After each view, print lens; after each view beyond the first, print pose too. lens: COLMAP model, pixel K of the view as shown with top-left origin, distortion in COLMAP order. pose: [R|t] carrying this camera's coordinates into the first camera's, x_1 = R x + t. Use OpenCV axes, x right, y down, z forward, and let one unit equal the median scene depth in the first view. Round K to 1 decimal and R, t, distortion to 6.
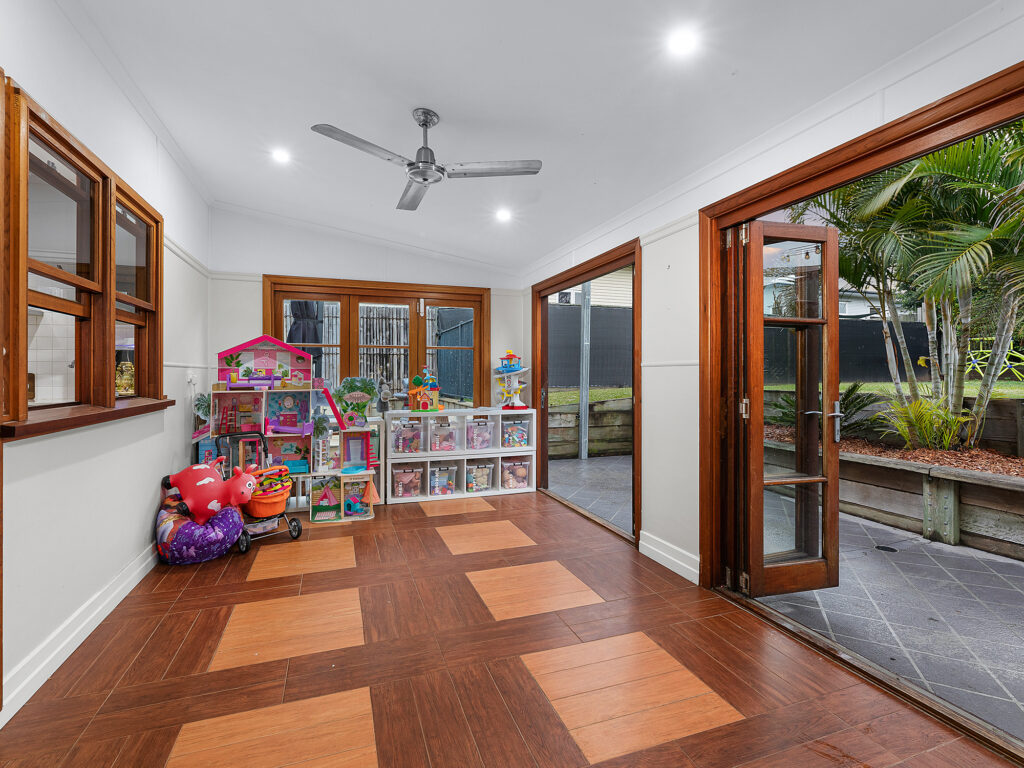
lens RADIAL K [[471.1, 0, 508.1], [0, 471.1, 380.2], [0, 0, 1]] dist [-0.000542, -0.000036]
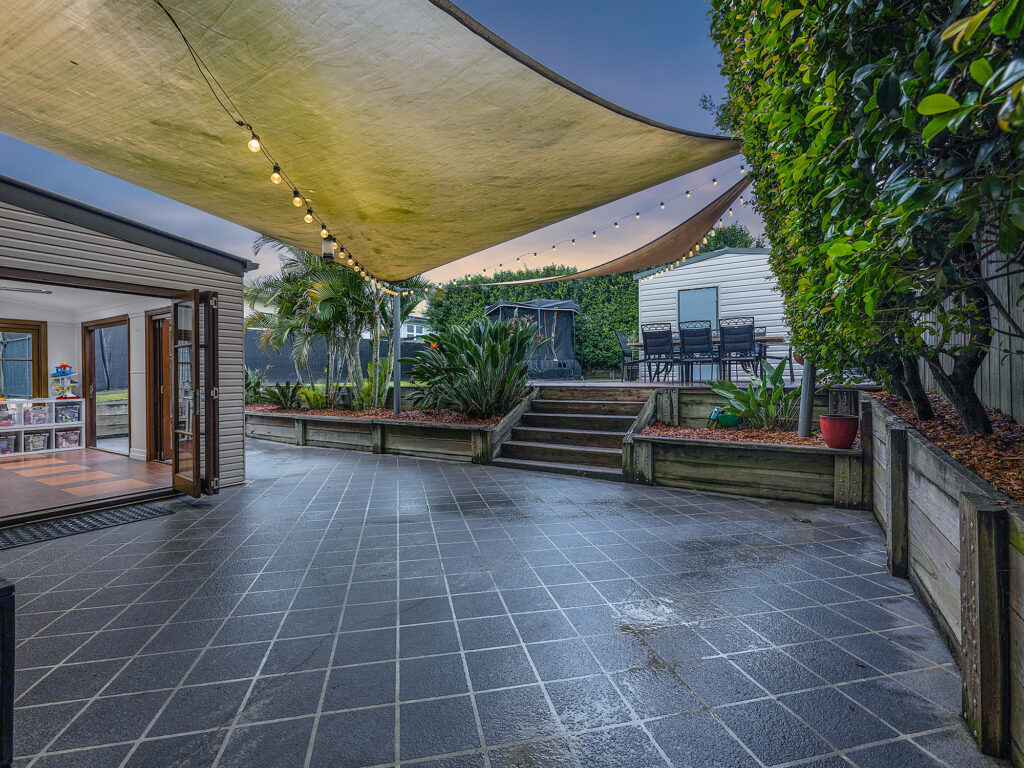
lens RADIAL K [[471.1, 0, 508.1], [0, 471.1, 380.2], [0, 0, 1]] dist [-0.000542, -0.000036]
pose [[0.791022, -0.008753, 0.611726, 0.227787], [0.013769, 0.999899, -0.003497, 0.024575], [-0.611633, 0.011189, 0.791062, -1.225425]]
